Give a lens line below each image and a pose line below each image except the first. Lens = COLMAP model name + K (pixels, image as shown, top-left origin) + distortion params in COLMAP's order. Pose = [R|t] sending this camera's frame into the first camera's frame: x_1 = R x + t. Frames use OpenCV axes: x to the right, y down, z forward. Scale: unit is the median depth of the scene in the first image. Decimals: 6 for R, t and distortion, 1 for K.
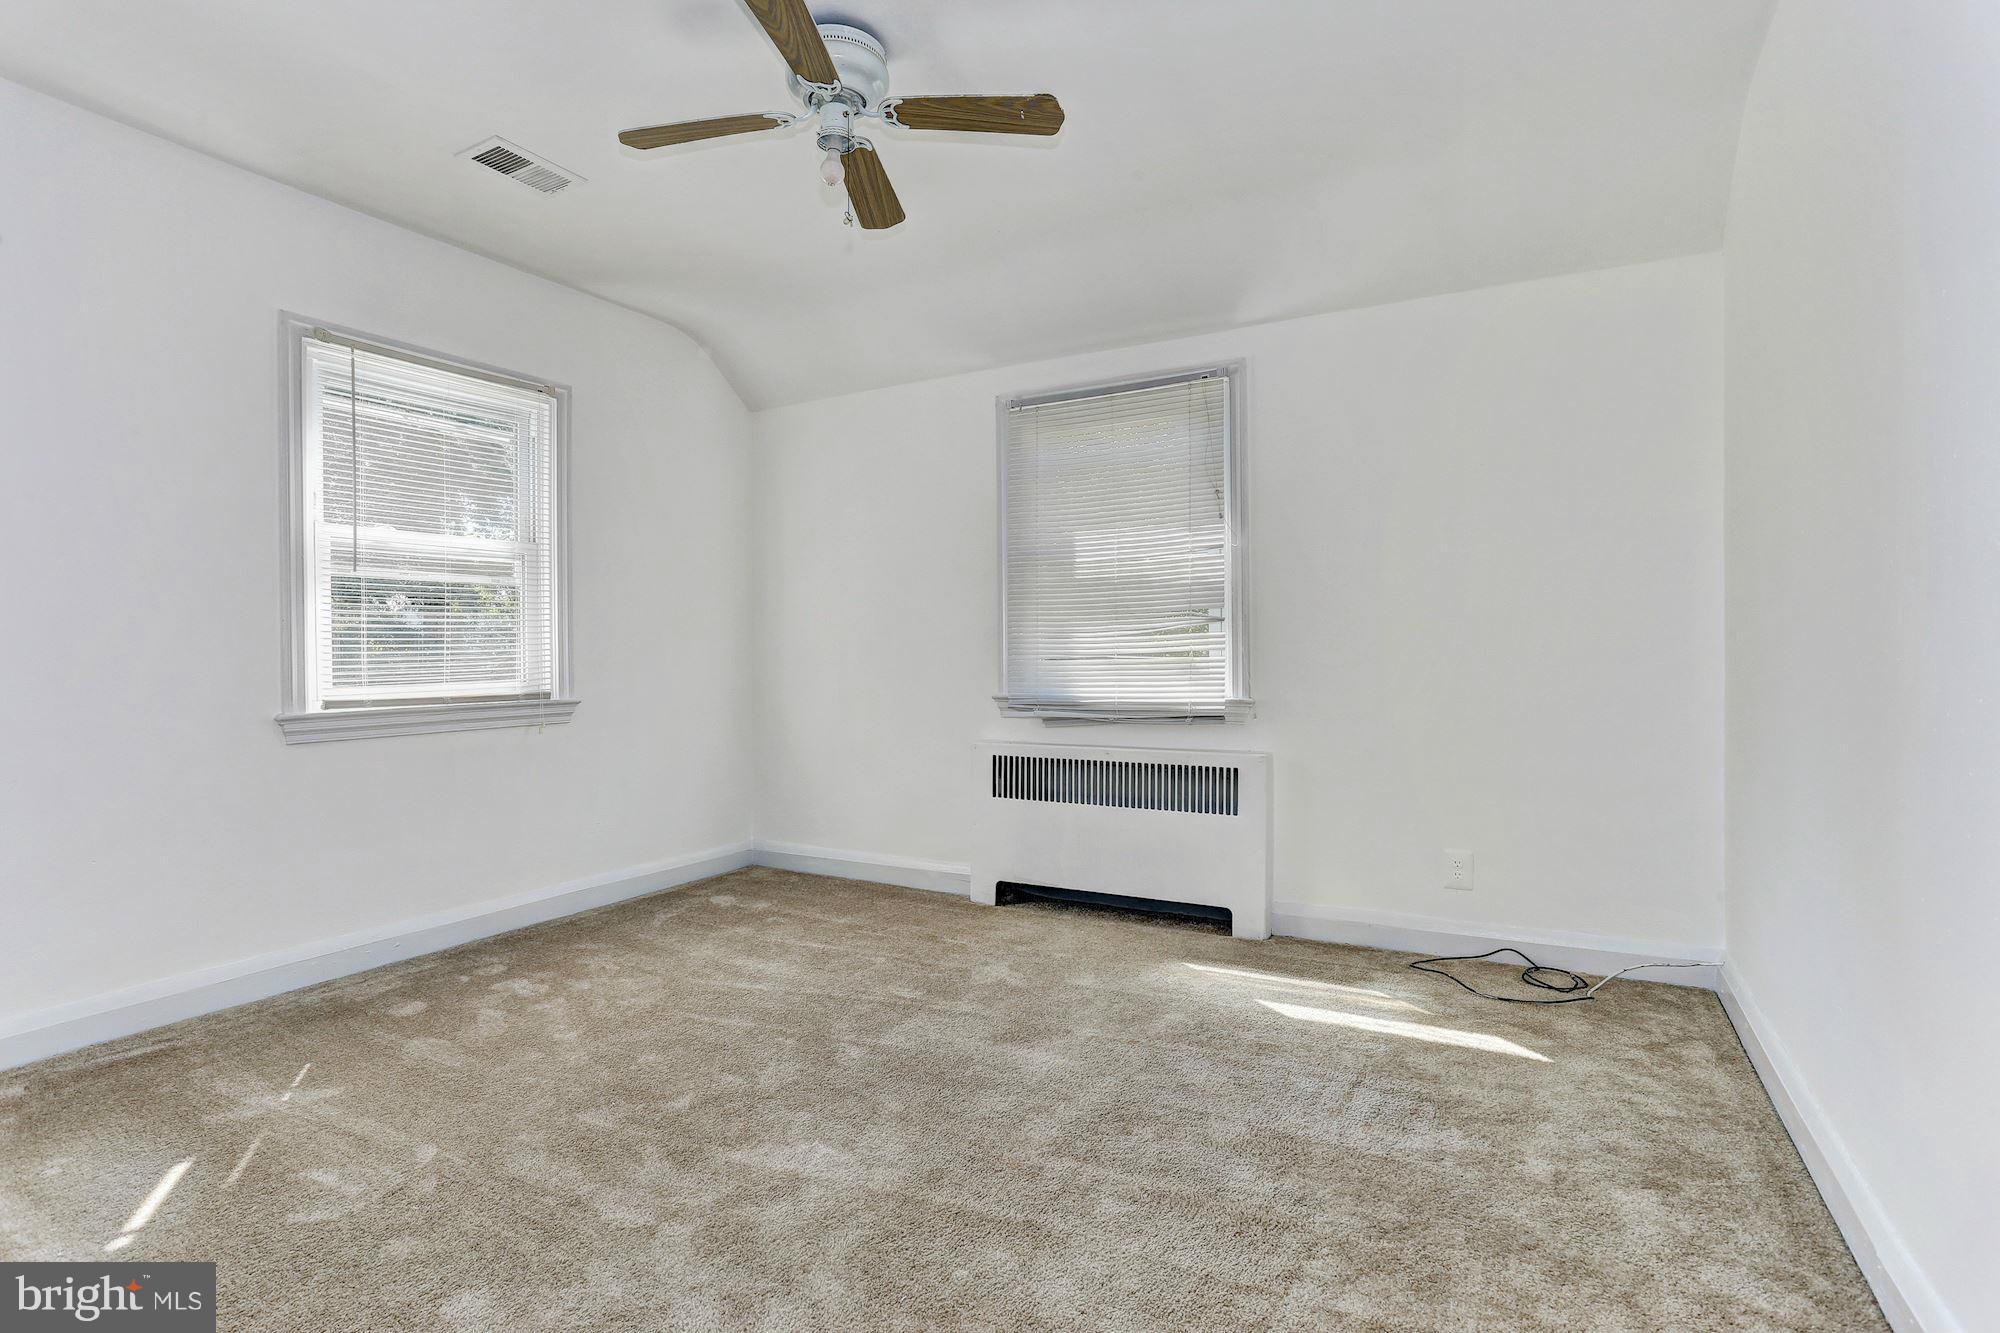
lens RADIAL K [[964.7, 0, 989.5], [0, 964.7, 661.6], [0, 0, 1]] dist [-0.057546, 0.034842]
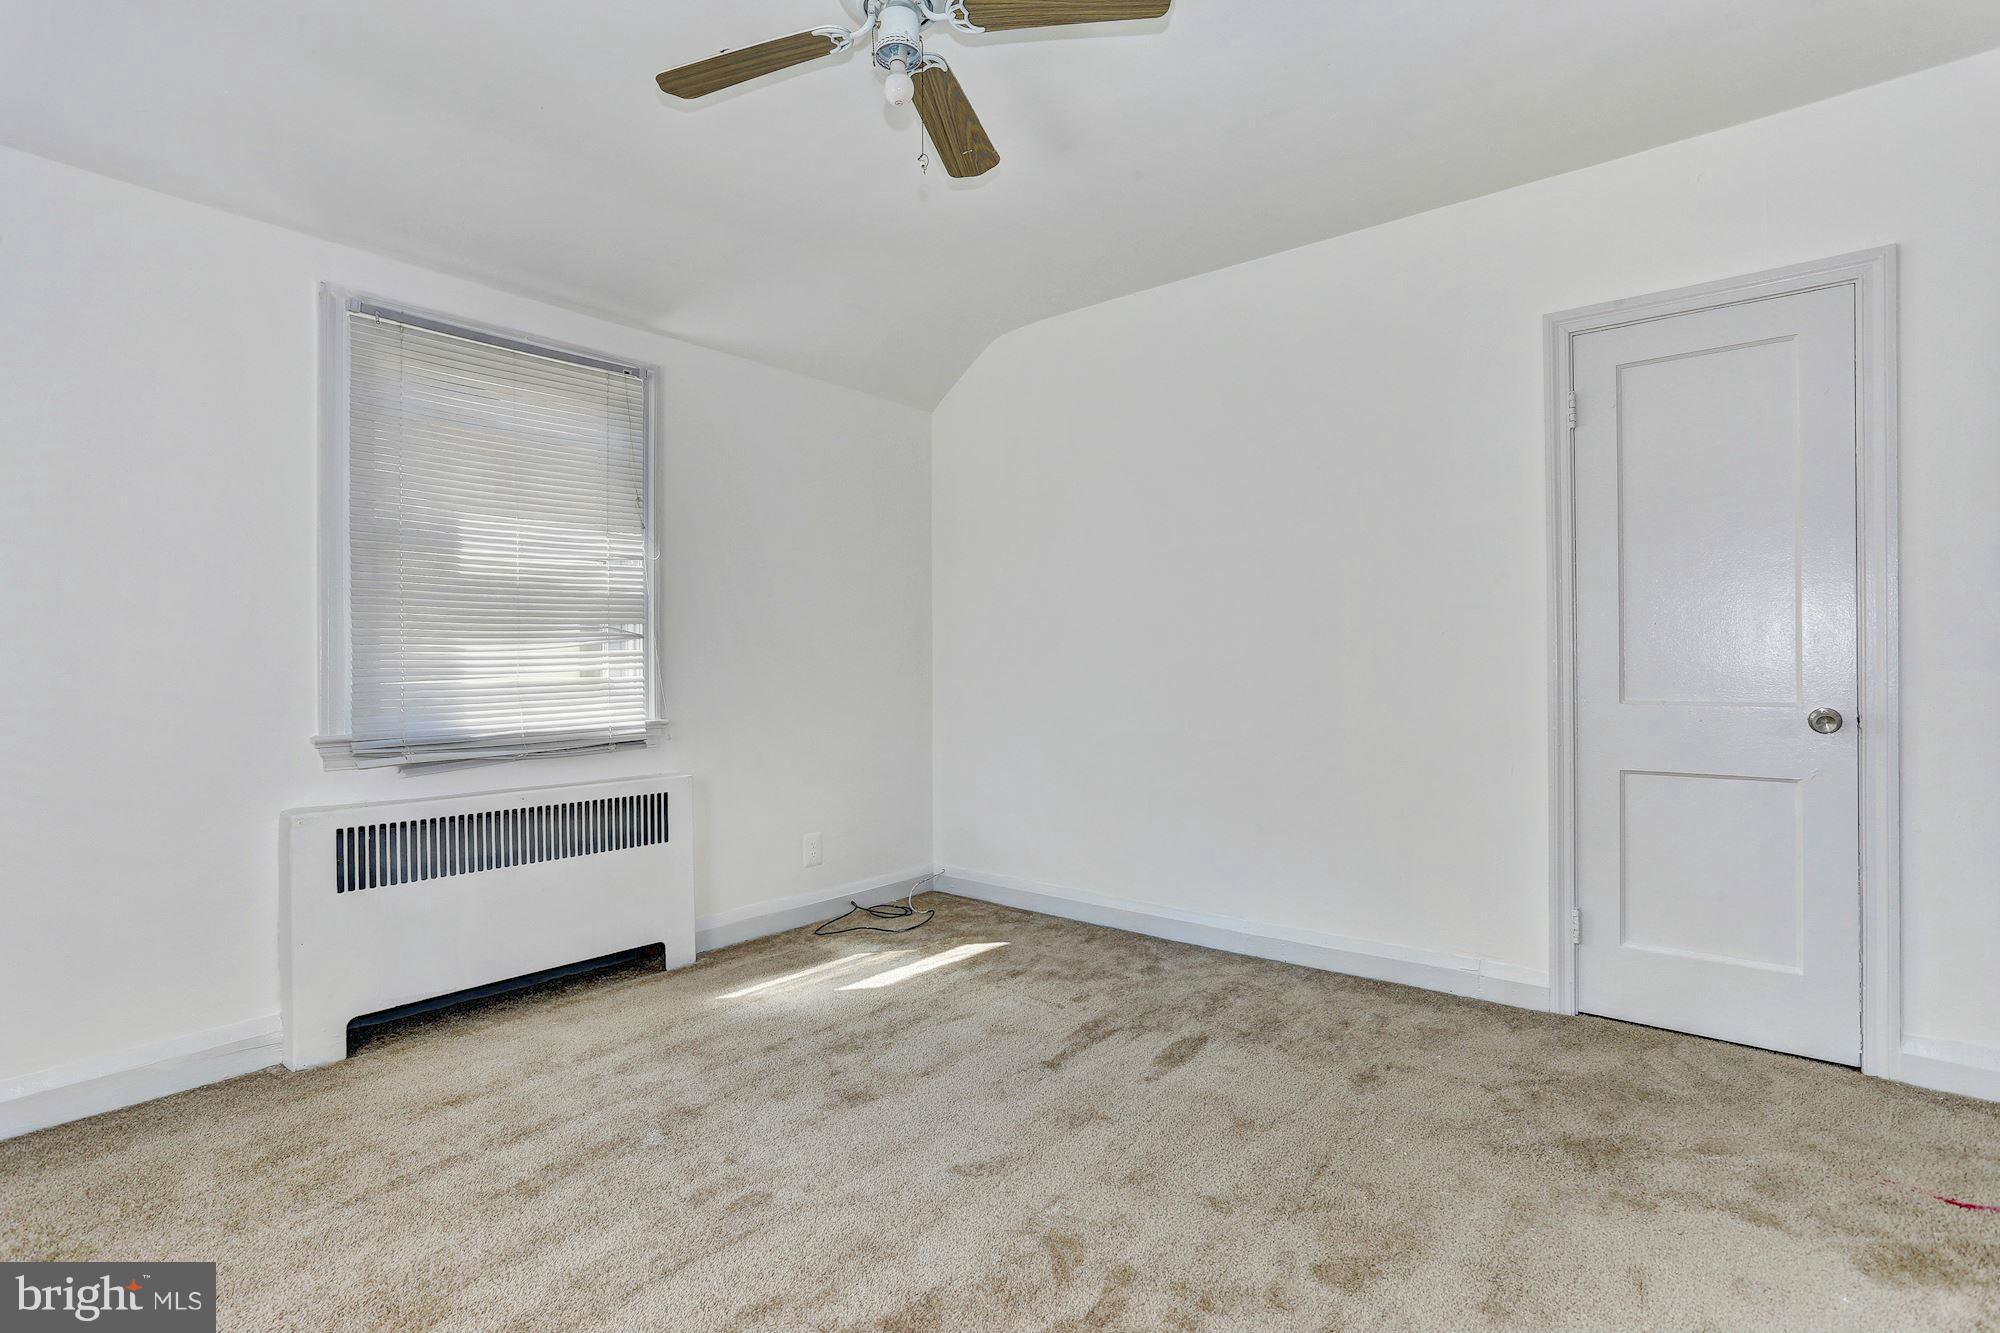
lens RADIAL K [[964.7, 0, 989.5], [0, 964.7, 661.6], [0, 0, 1]] dist [-0.057546, 0.034842]
pose [[0.184588, 0.011896, 0.982744, -0.609904], [0.014583, 0.999784, -0.014842, -0.000542], [-0.982708, 0.017071, 0.184375, 0.494999]]
